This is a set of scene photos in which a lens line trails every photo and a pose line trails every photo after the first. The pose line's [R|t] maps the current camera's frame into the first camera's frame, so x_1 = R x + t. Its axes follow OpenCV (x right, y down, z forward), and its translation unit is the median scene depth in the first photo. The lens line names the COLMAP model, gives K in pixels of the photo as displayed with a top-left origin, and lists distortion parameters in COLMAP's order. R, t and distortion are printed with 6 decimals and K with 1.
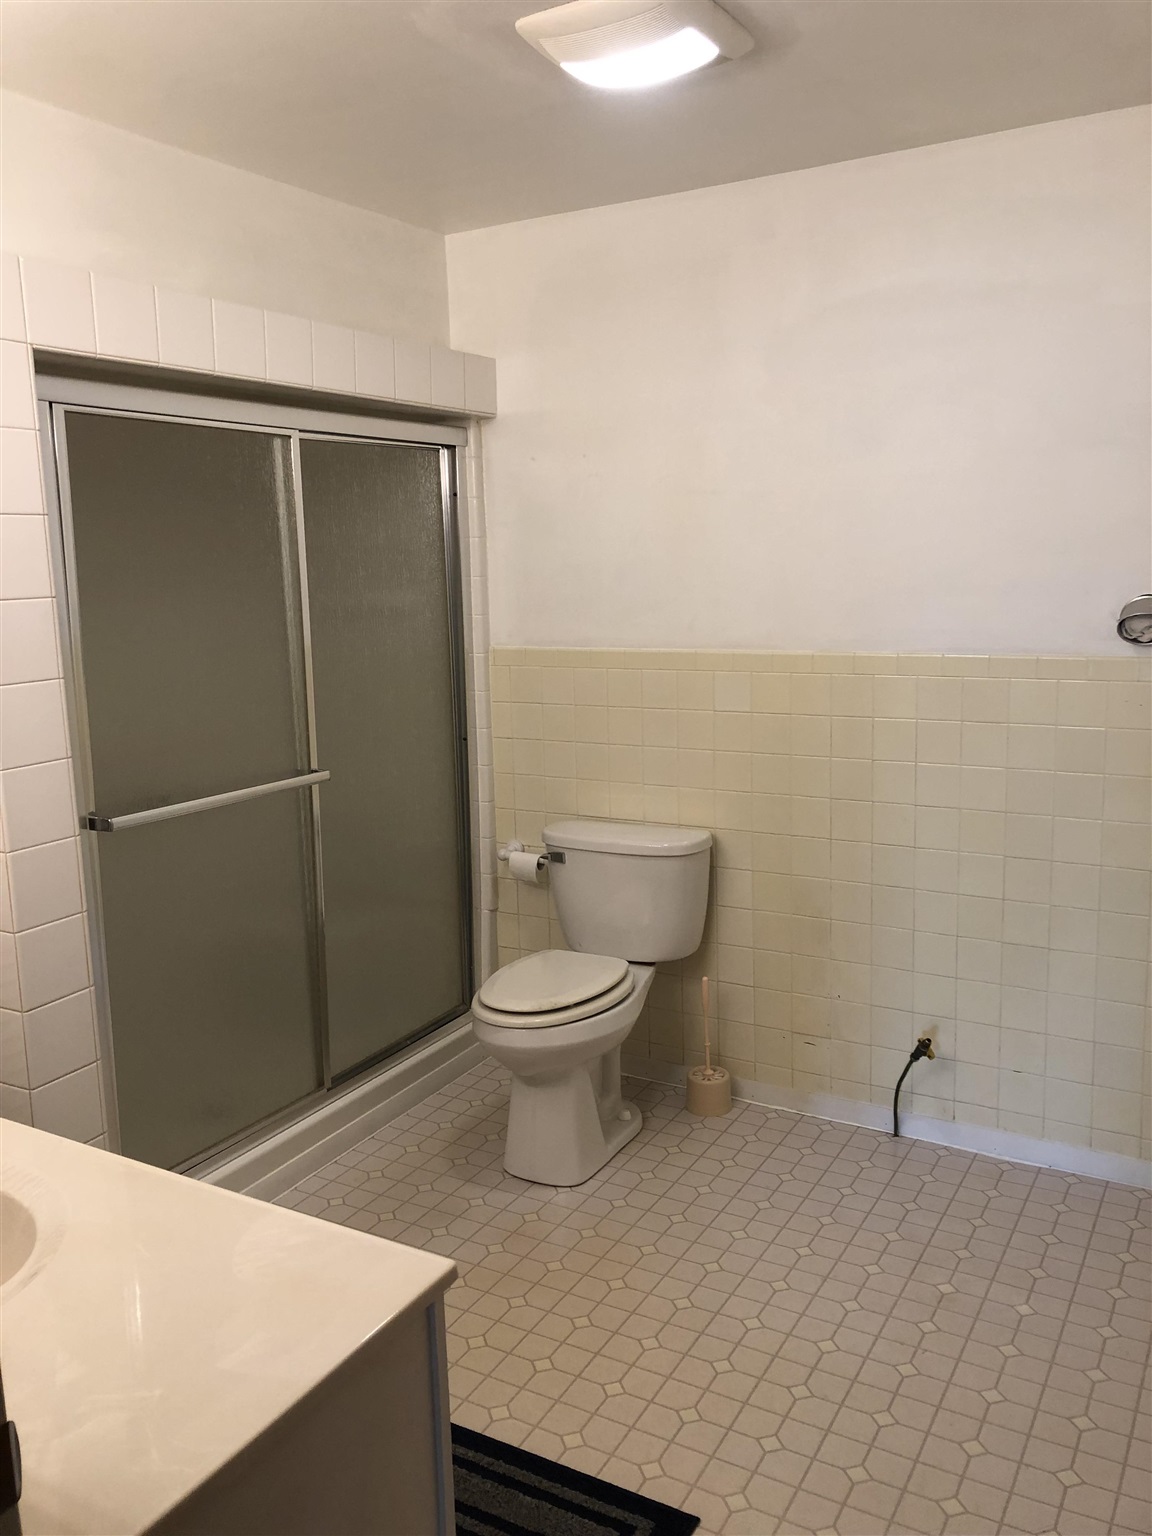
lens RADIAL K [[1241.8, 0, 563.7], [0, 1241.8, 760.4], [0, 0, 1]] dist [0.009767, -0.052512]
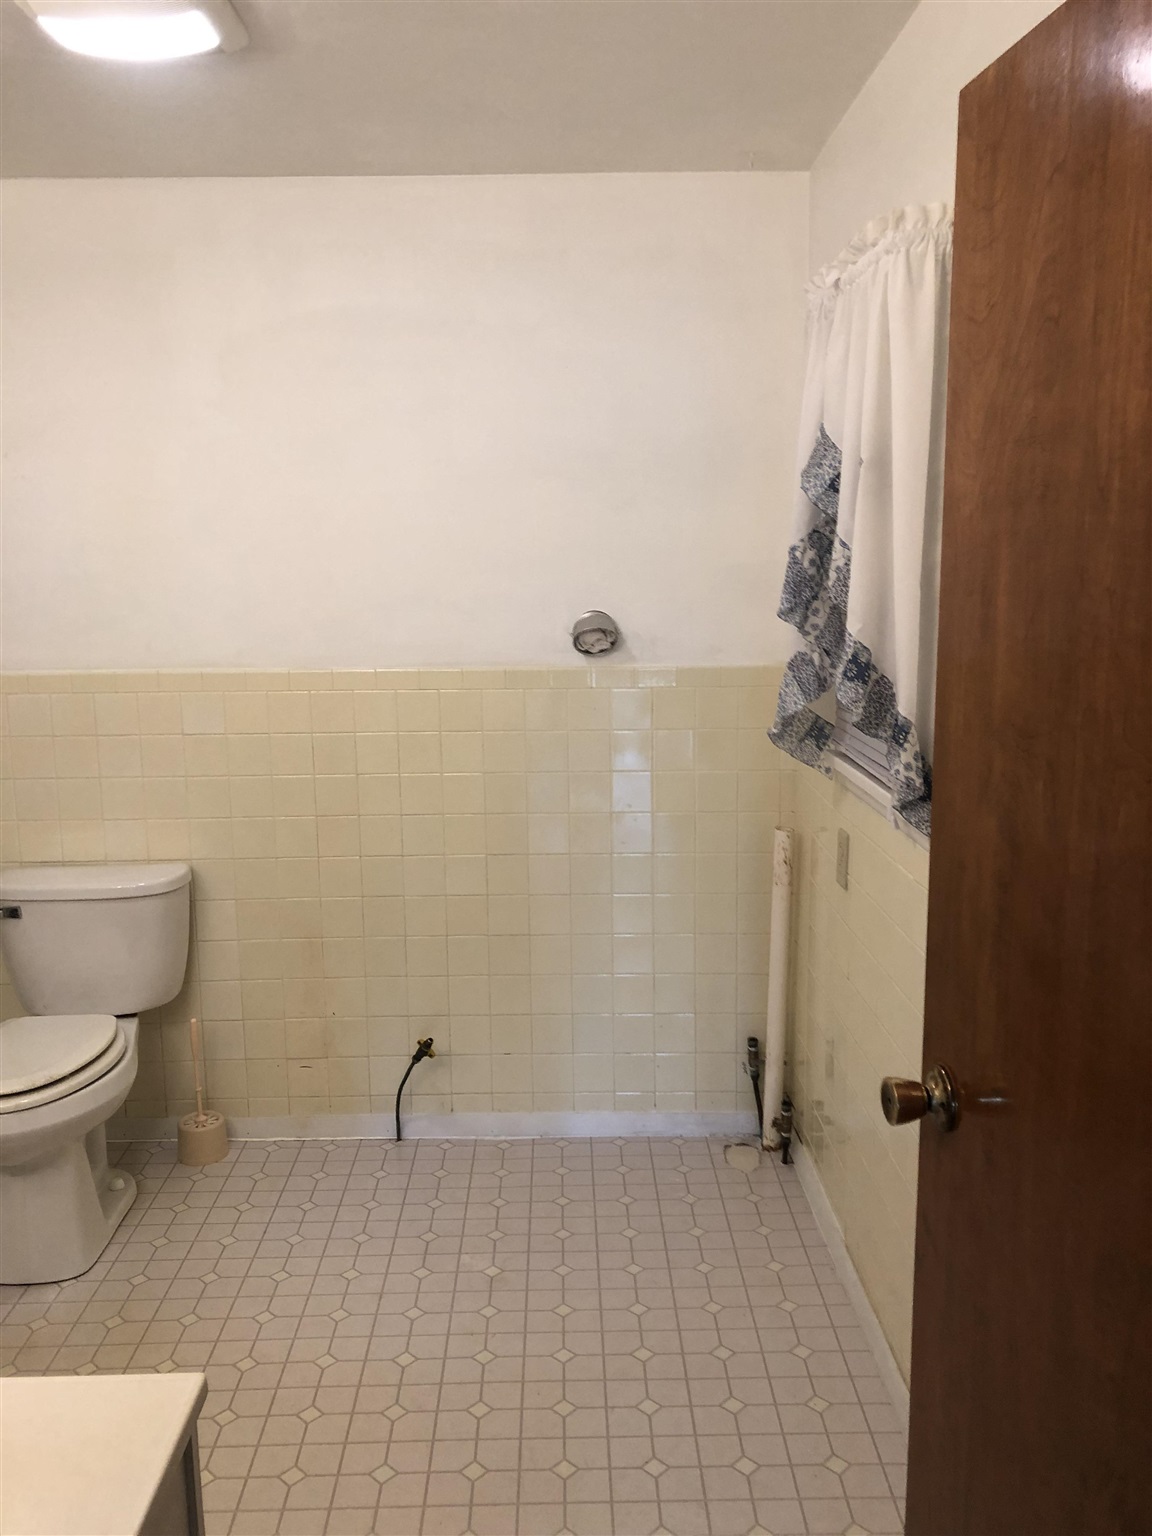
lens RADIAL K [[1241.8, 0, 574.4], [0, 1241.8, 767.2], [0, 0, 1]] dist [0.009767, -0.052512]
pose [[0.850734, -0.070185, 0.520890, -0.121620], [0.073943, 0.997170, 0.013593, -0.006861], [-0.520370, 0.026952, 0.853516, 0.044425]]
